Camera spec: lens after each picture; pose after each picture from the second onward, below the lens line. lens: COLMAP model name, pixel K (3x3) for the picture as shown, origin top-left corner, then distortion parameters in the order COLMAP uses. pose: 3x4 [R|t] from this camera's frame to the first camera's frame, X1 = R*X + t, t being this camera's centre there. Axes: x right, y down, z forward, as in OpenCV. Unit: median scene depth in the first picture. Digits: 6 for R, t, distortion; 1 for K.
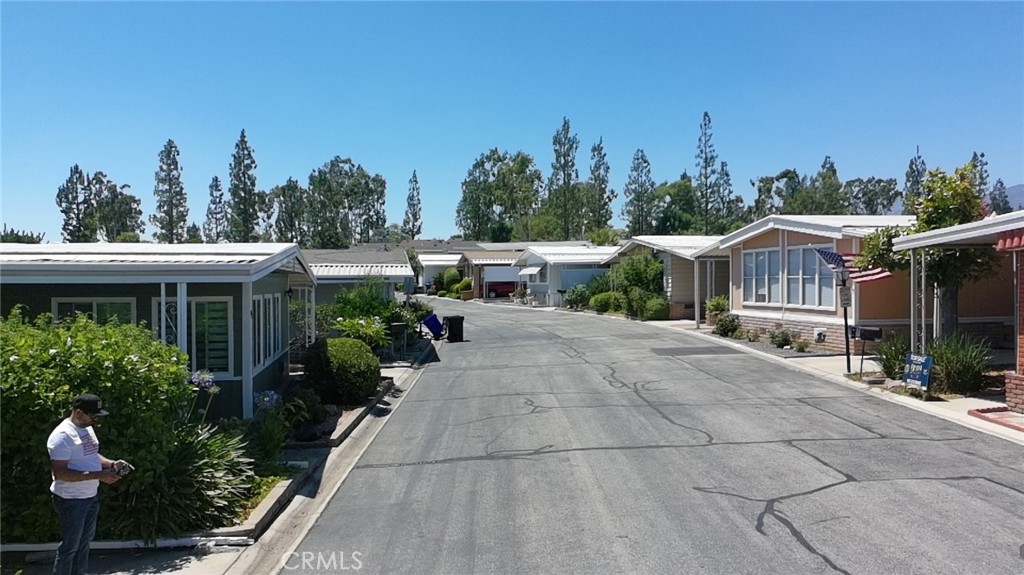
lens RADIAL K [[803.1, 0, 506.2], [0, 803.1, 285.6], [0, 0, 1]] dist [0.054265, -0.066060]
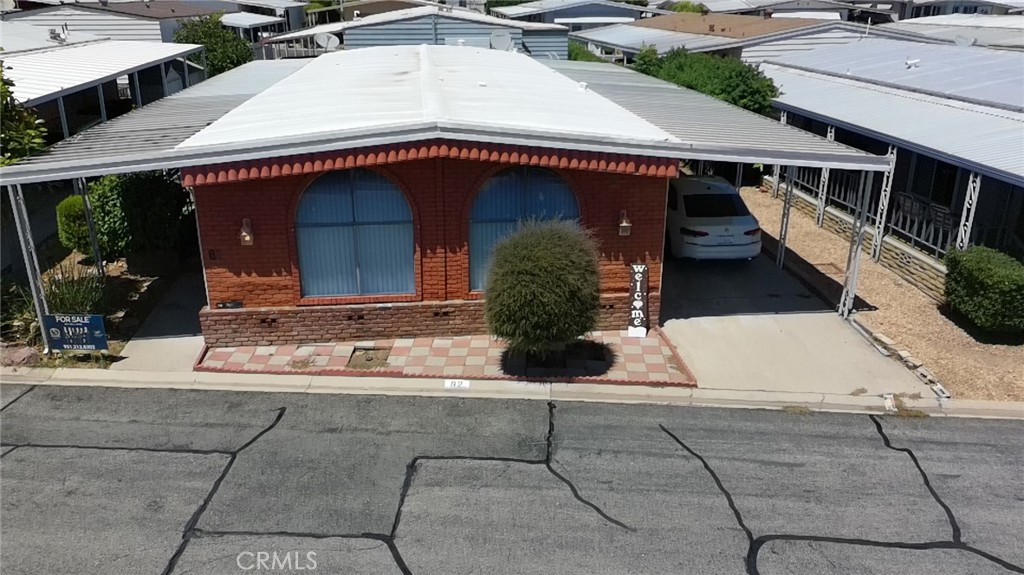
lens RADIAL K [[803.1, 0, 513.3], [0, 803.1, 291.6], [0, 0, 1]] dist [0.054265, -0.066060]
pose [[0.070999, -0.354797, 0.932244, -0.110176], [0.011344, 0.934829, 0.354917, -0.122629], [-0.997412, -0.014623, 0.070397, 0.297669]]
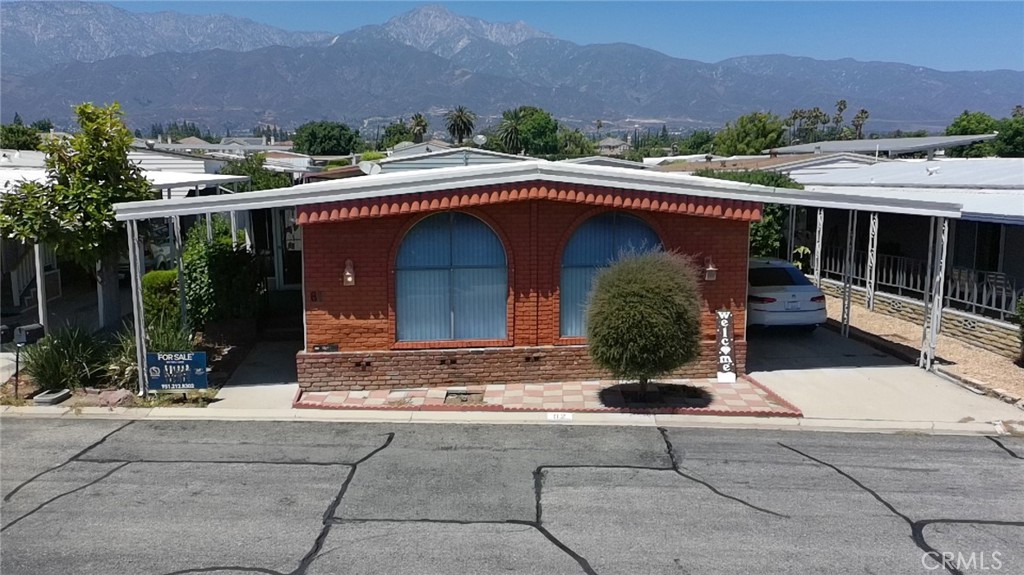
lens RADIAL K [[803.1, 0, 504.9], [0, 803.1, 293.1], [0, 0, 1]] dist [0.054265, -0.066060]
pose [[0.060464, -0.147230, 0.987252, -0.143672], [0.016519, 0.989074, 0.146490, -0.048357], [-0.998034, 0.007451, 0.062236, 0.362069]]
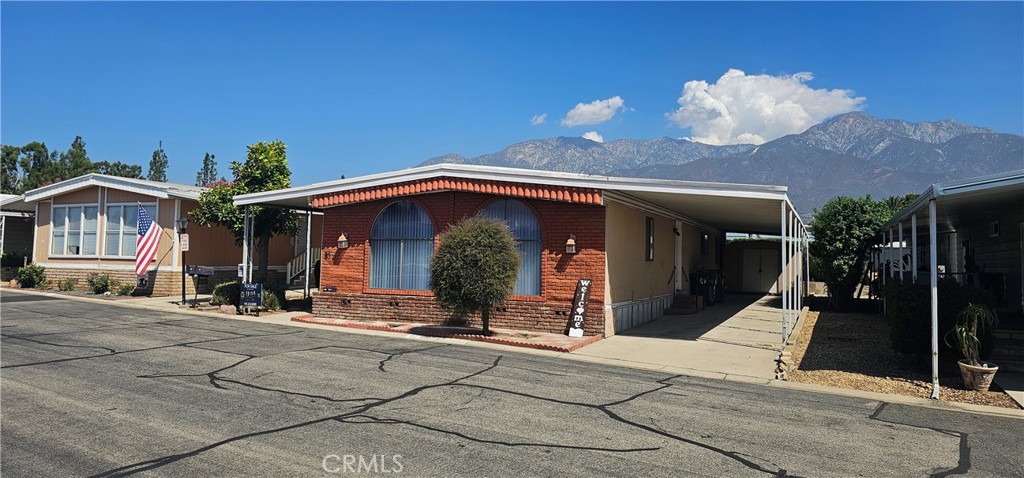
lens RADIAL K [[701.5, 0, 504.6], [0, 701.5, 229.8], [0, 0, 1]] dist [0.053170, -0.008323]
pose [[0.590585, 0.052519, 0.805265, -0.107150], [-0.013591, 0.998386, -0.055147, 0.032494], [-0.806861, 0.021624, 0.590345, -0.014622]]
